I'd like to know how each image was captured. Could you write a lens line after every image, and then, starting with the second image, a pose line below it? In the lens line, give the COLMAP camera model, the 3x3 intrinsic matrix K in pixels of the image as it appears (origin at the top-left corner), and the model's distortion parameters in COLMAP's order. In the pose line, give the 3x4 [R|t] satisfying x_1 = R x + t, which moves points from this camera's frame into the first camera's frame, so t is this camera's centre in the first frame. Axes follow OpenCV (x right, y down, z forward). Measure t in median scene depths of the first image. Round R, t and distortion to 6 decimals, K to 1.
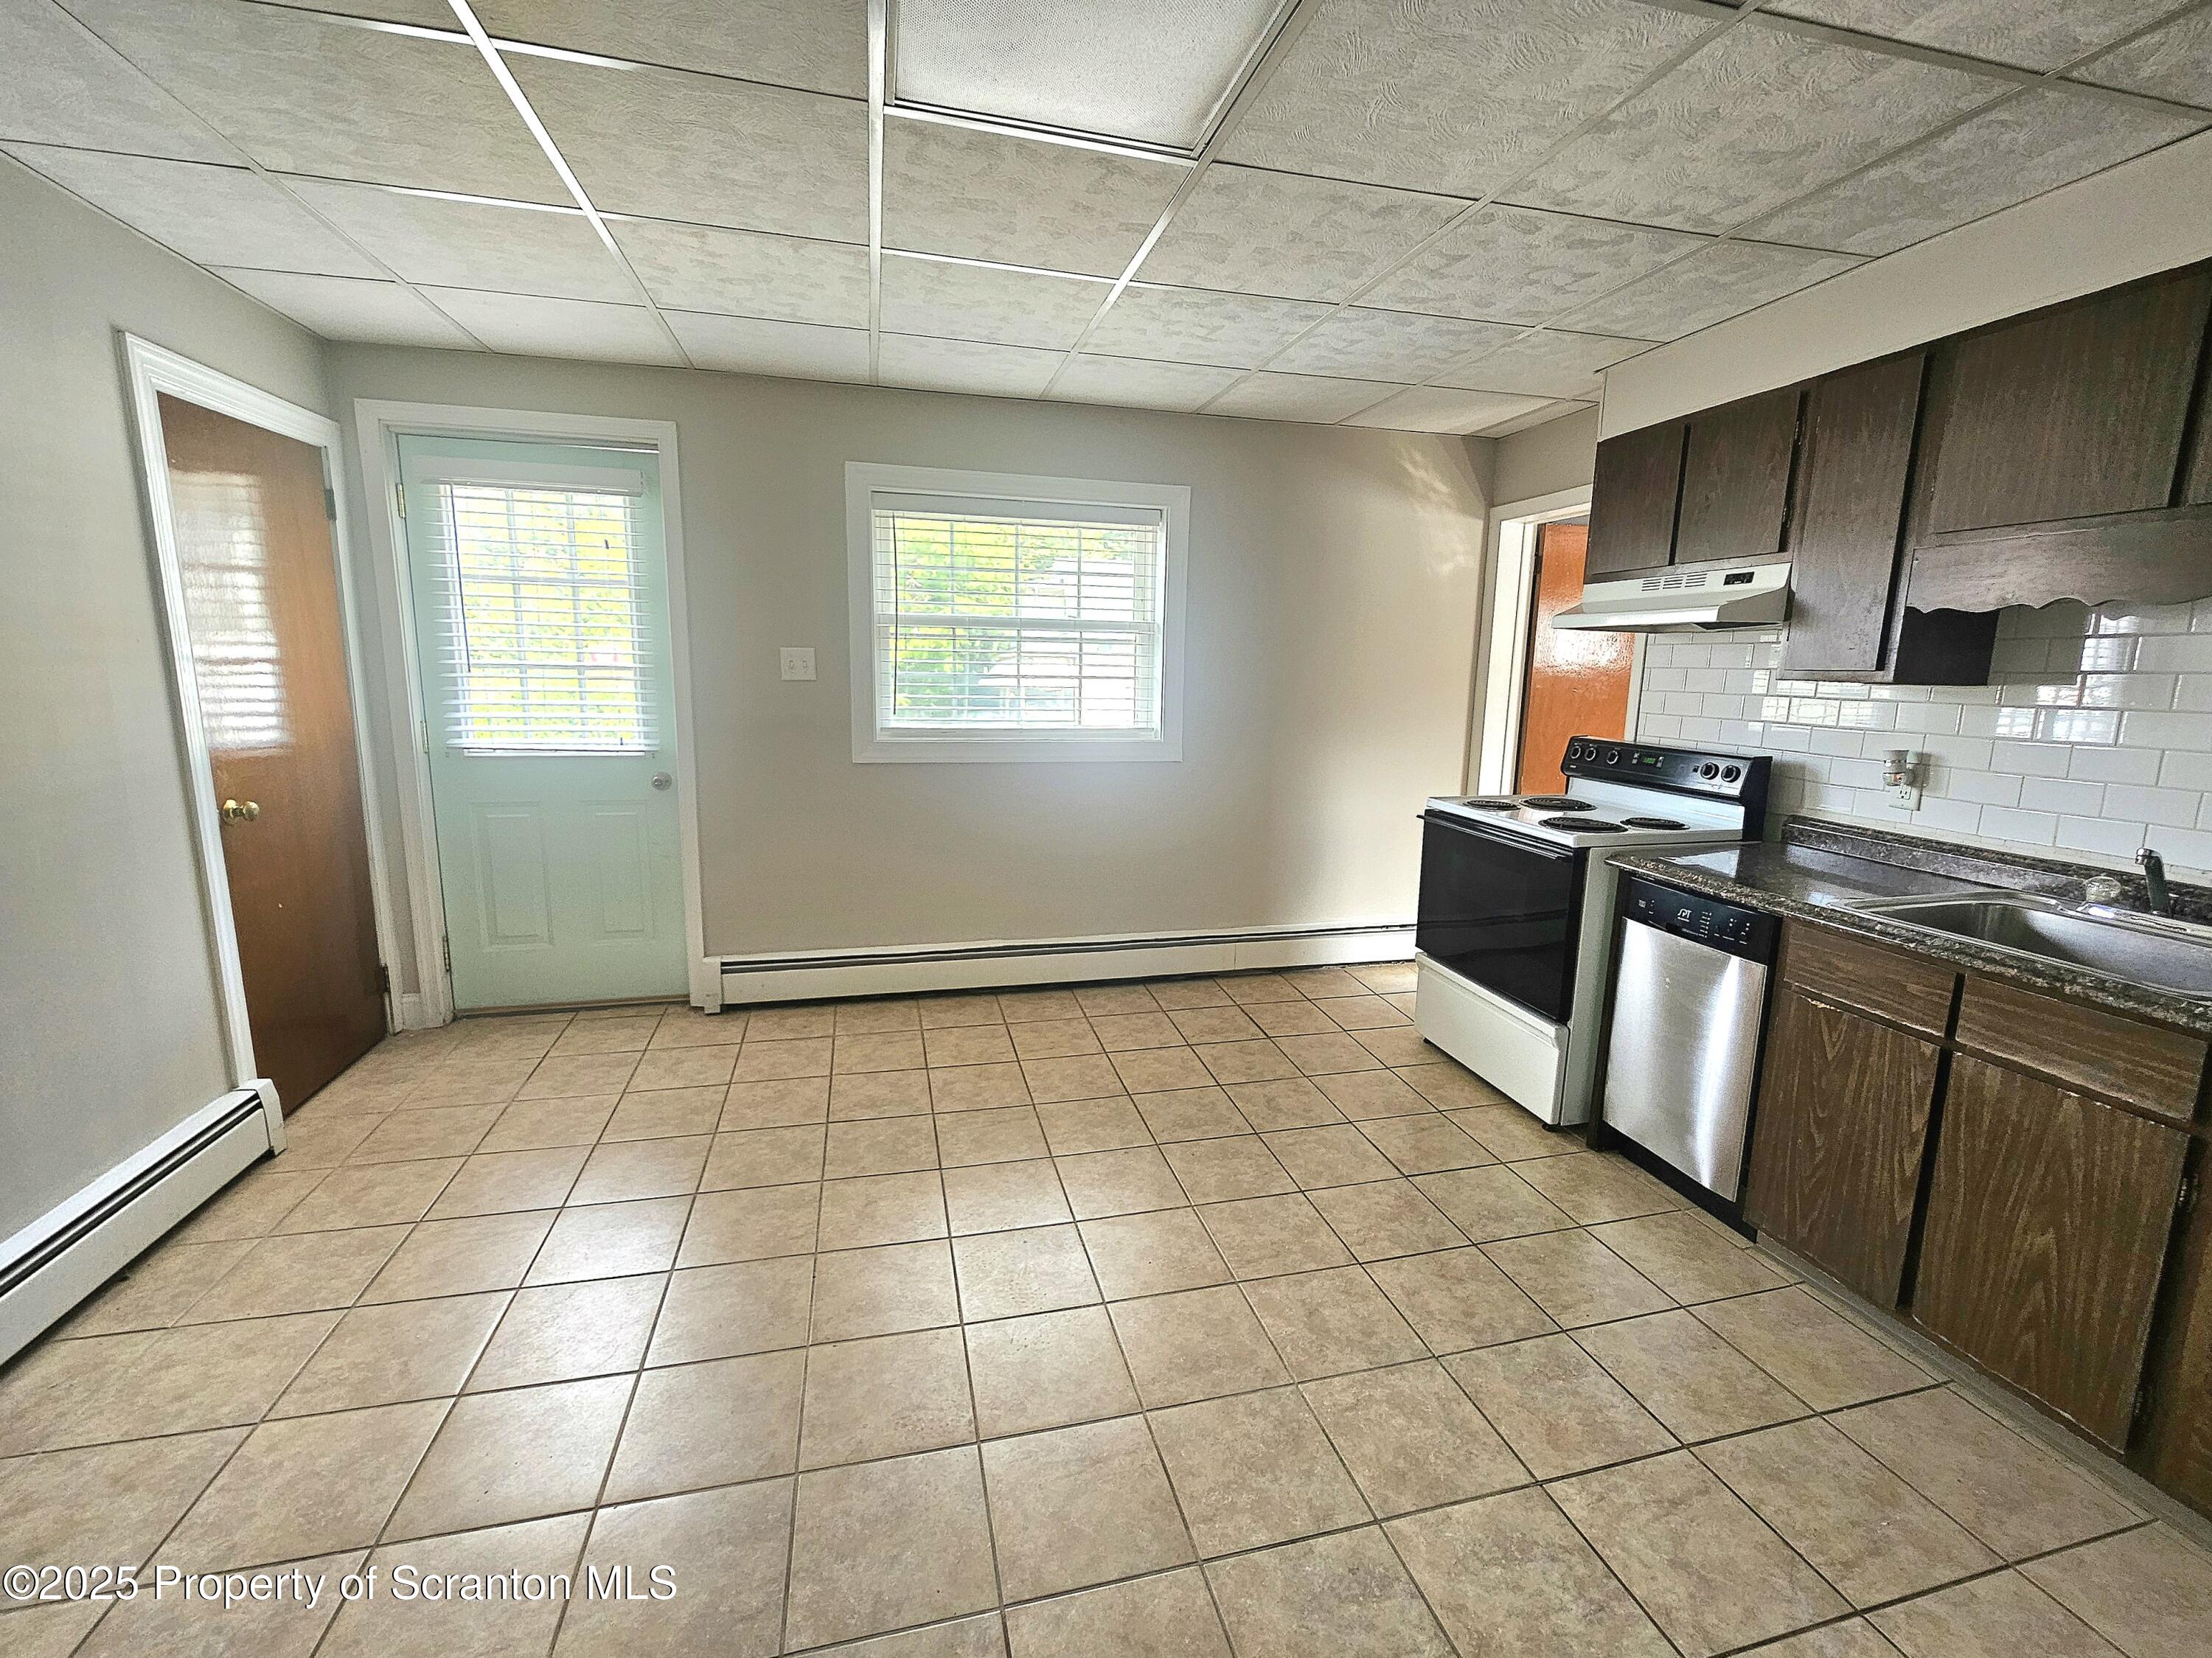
lens RADIAL K [[903.0, 0, 1098.9], [0, 903.0, 826.9], [0, 0, 1]] dist [-0.002813, 0.000127]
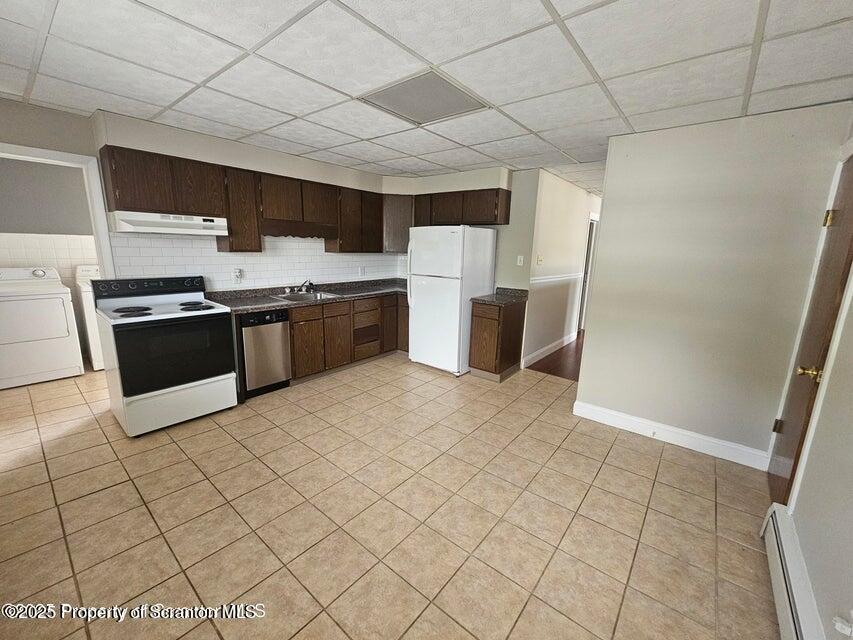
lens RADIAL K [[348.2, 0, 428.1], [0, 348.2, 318.2], [0, 0, 1]] dist [-0.002813, 0.000127]
pose [[-0.594031, -0.195063, 0.780434, -0.746220], [0.099338, 0.944943, 0.311792, -0.244432], [-0.798285, 0.262741, -0.541948, 1.087757]]
